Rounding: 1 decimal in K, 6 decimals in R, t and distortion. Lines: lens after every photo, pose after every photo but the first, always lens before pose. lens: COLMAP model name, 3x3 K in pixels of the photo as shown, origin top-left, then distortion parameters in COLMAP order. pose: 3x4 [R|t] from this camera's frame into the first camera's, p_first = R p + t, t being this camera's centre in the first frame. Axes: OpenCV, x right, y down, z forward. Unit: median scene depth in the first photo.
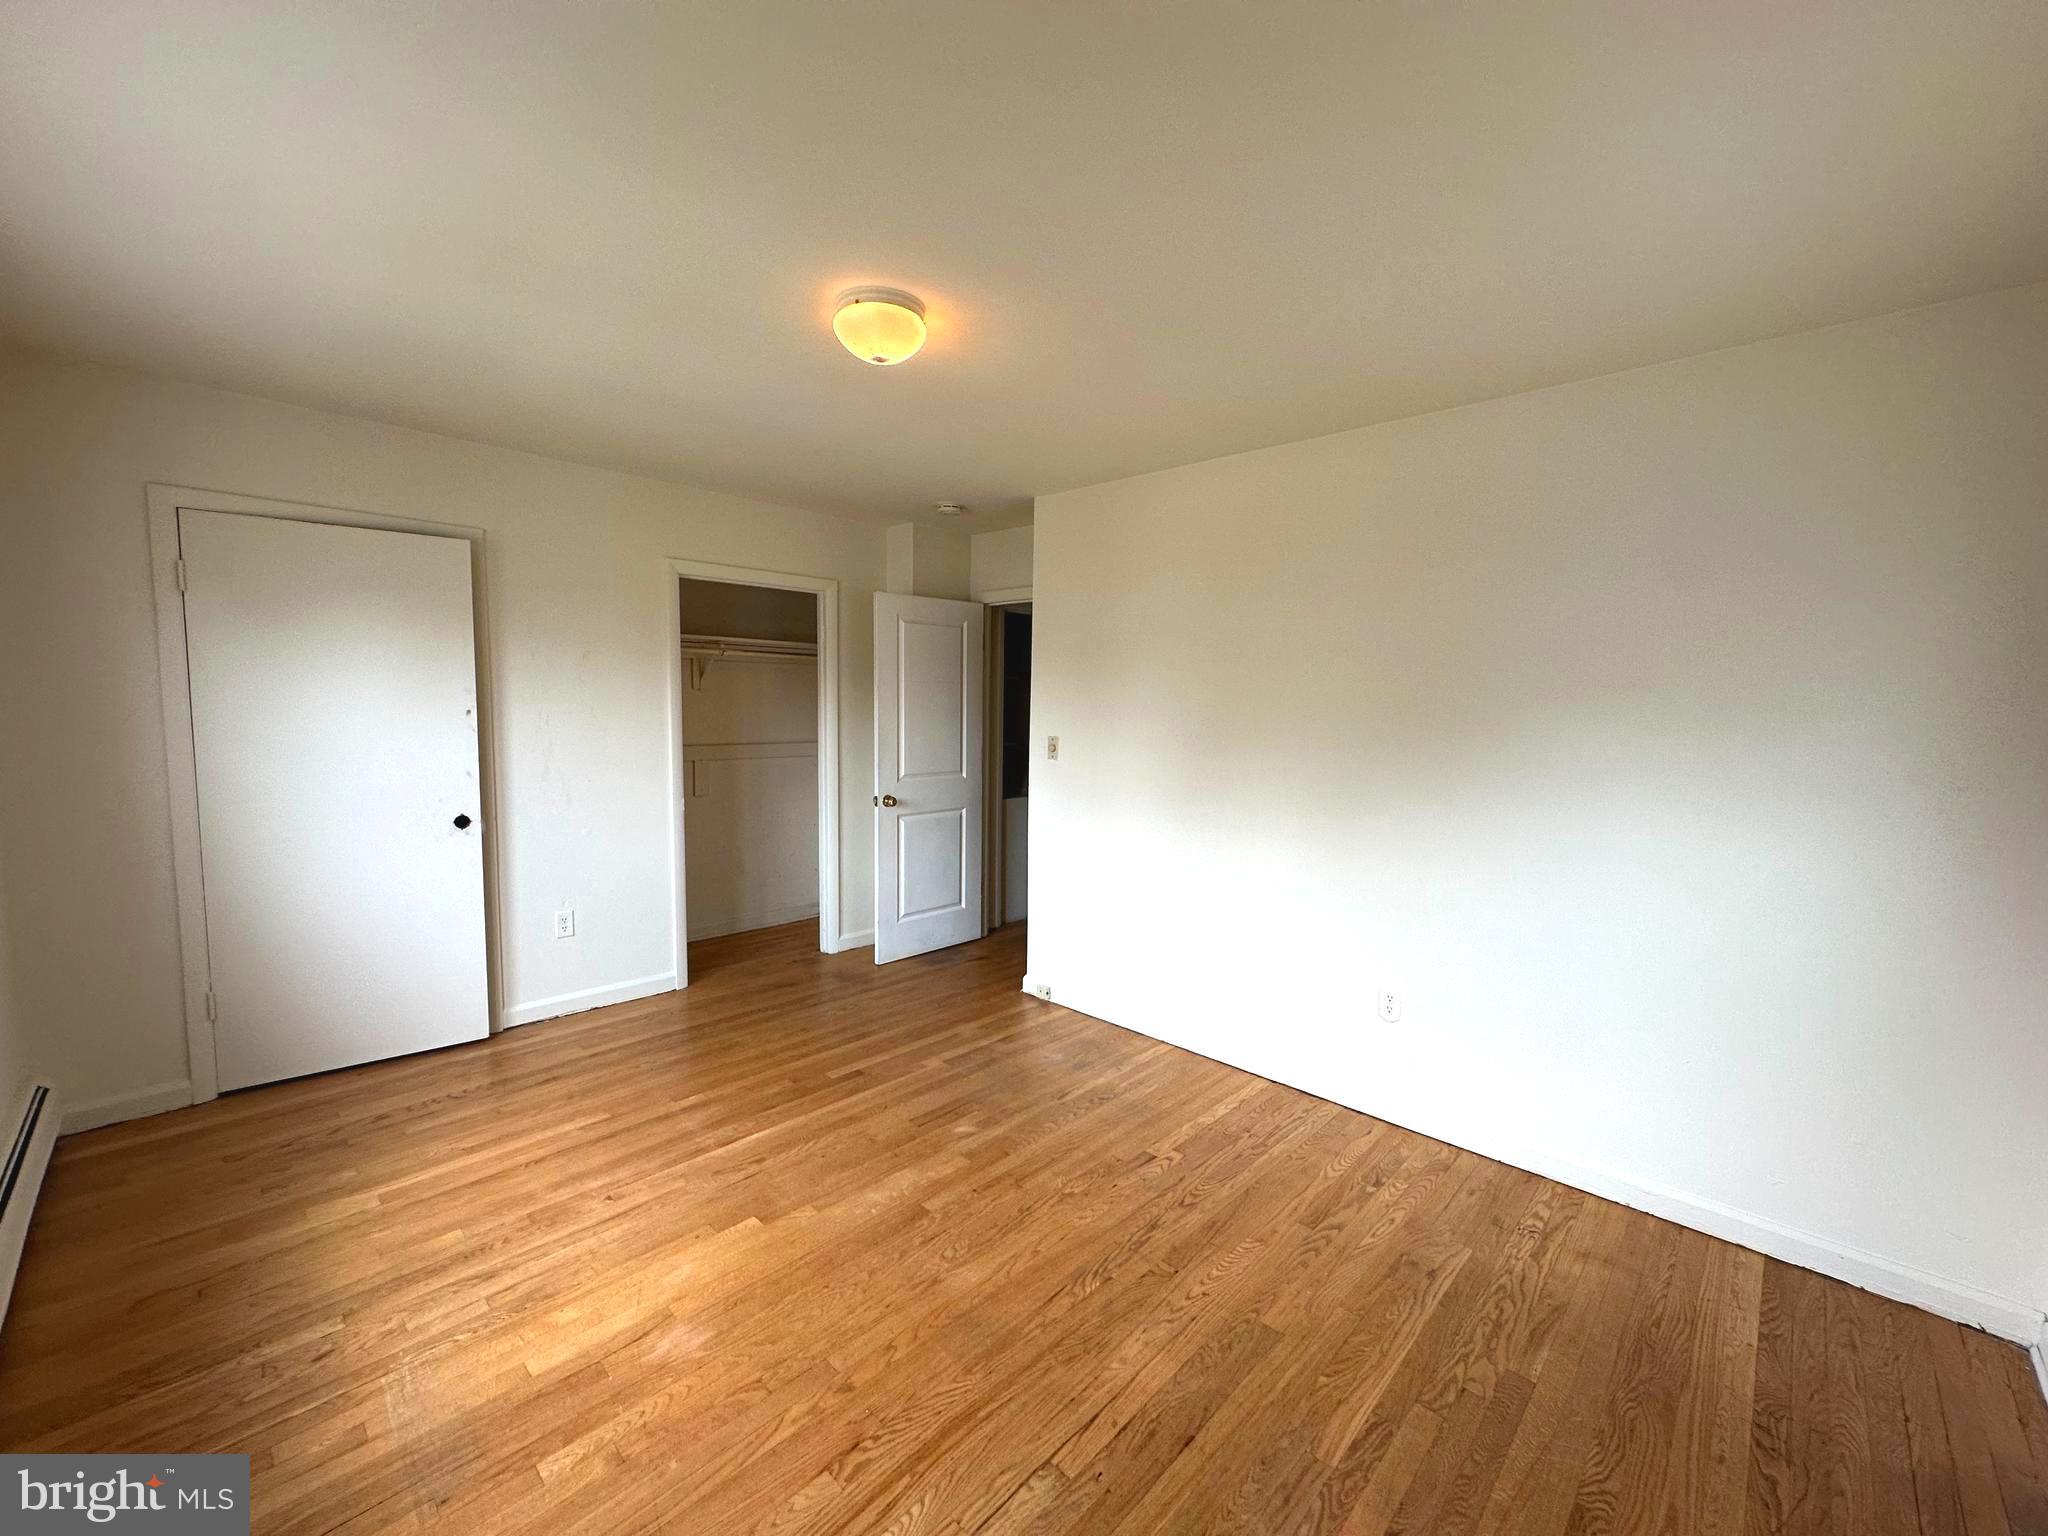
lens RADIAL K [[816.2, 0, 1026.7], [0, 816.2, 764.8], [0, 0, 1]] dist [-0.003910, 0.001183]
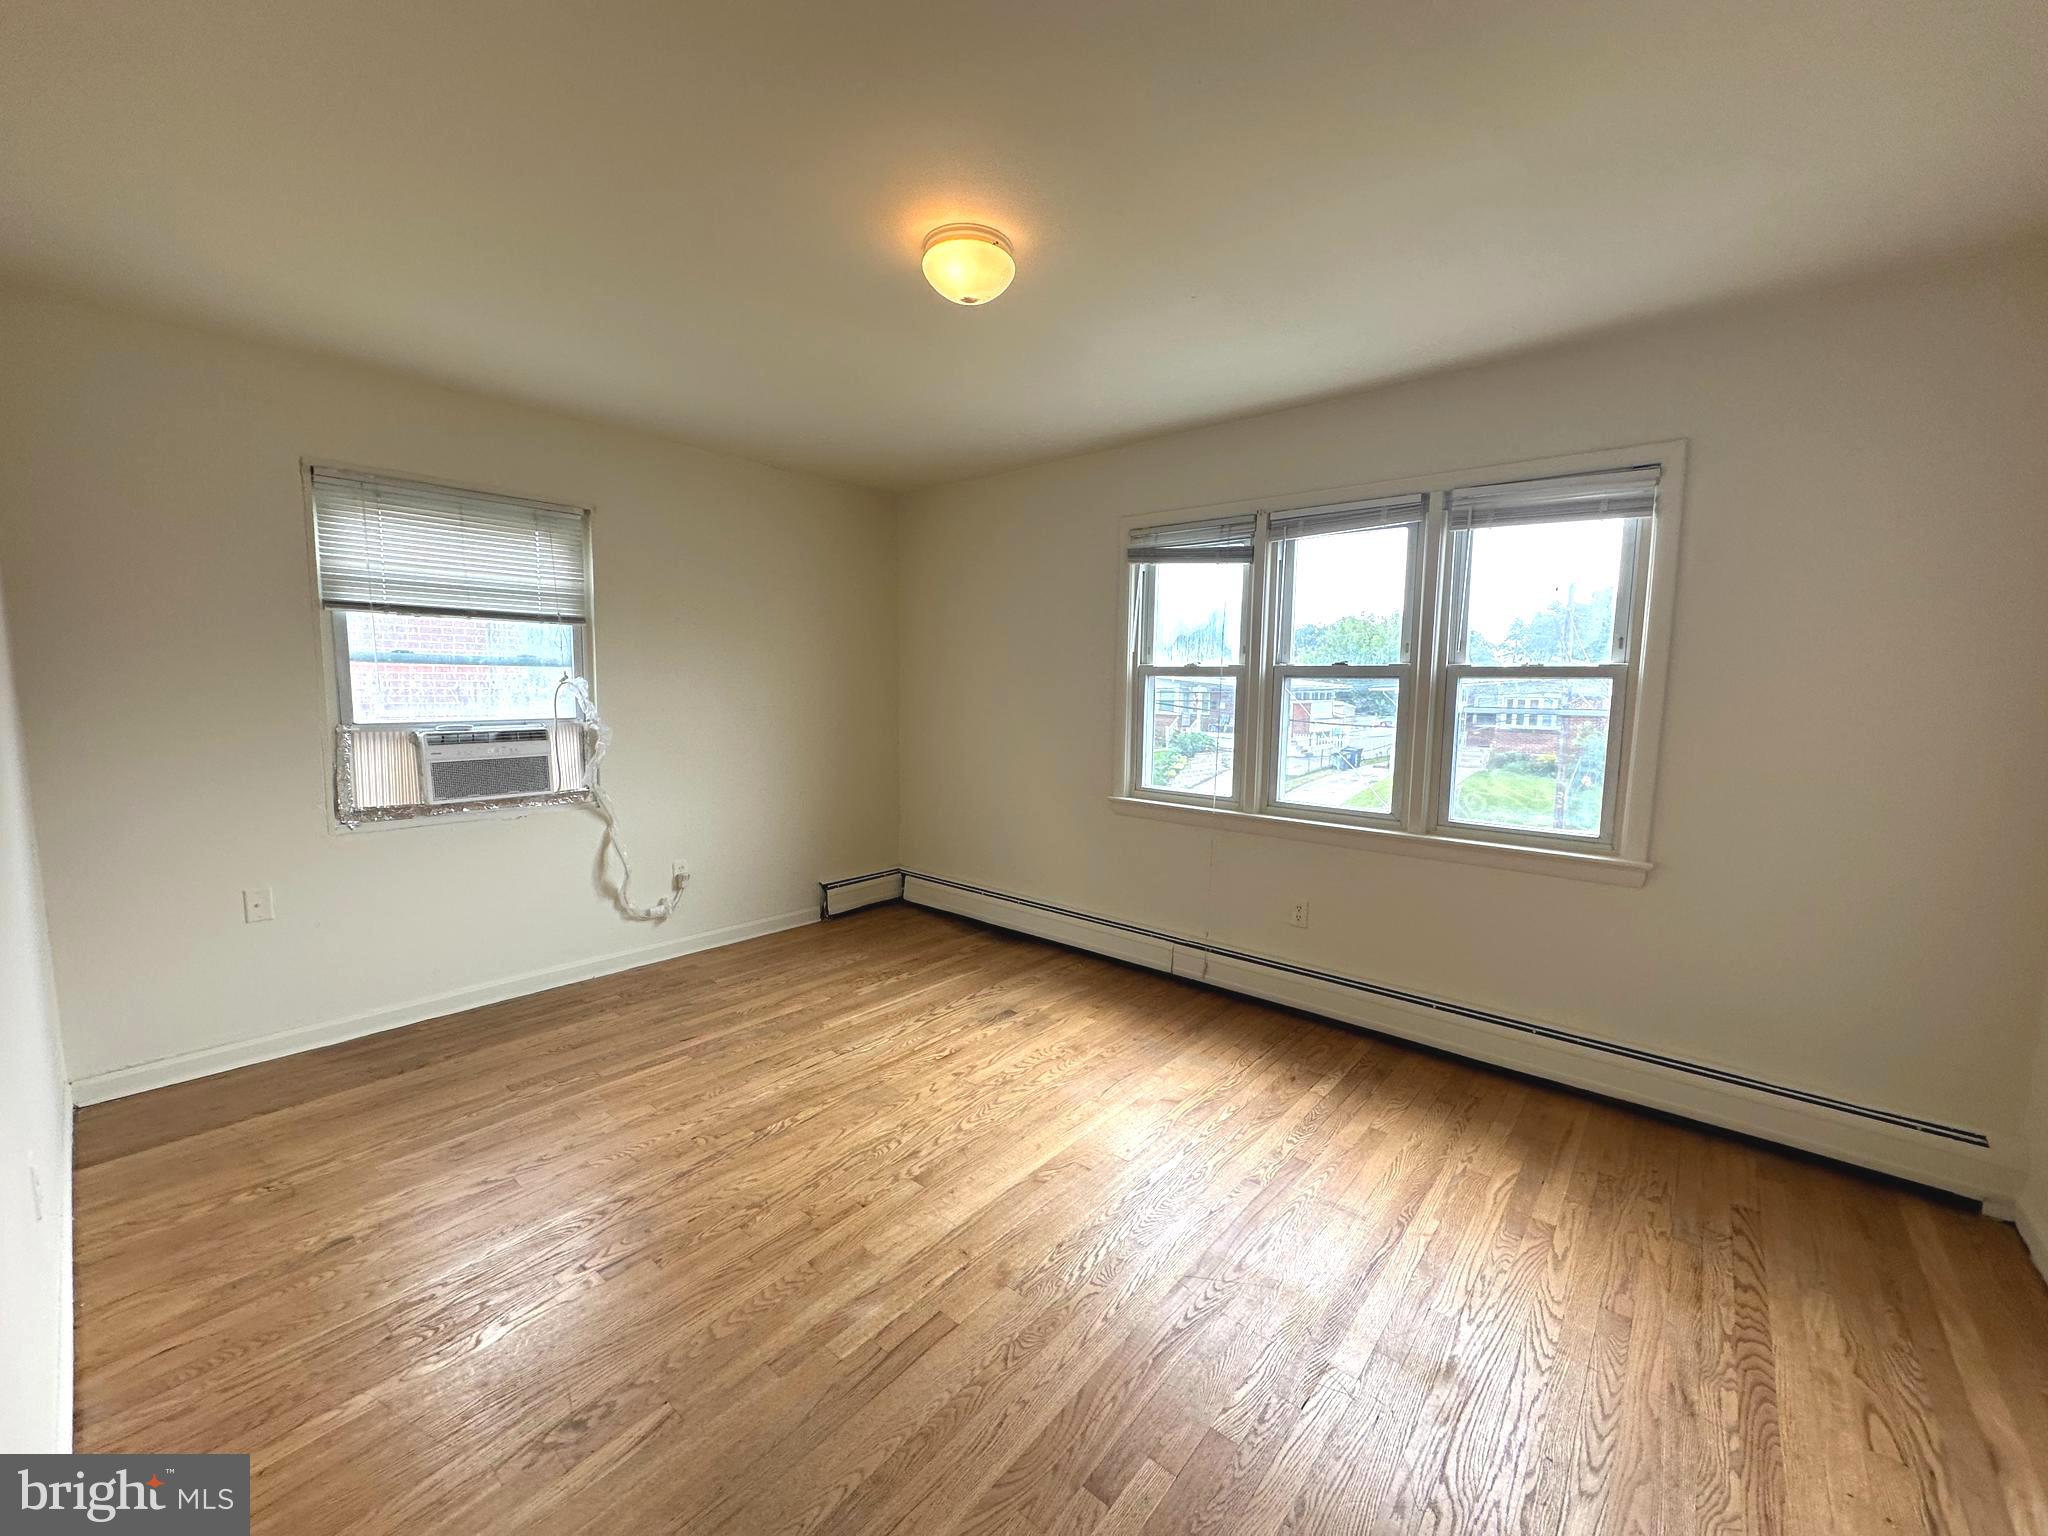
lens RADIAL K [[816.2, 0, 1020.1], [0, 816.2, 775.1], [0, 0, 1]] dist [-0.003910, 0.001183]
pose [[-0.997774, -0.026086, -0.061367, -0.184775], [-0.037095, 0.981896, 0.185752, -0.106807], [0.055410, 0.187615, -0.980678, 1.988777]]
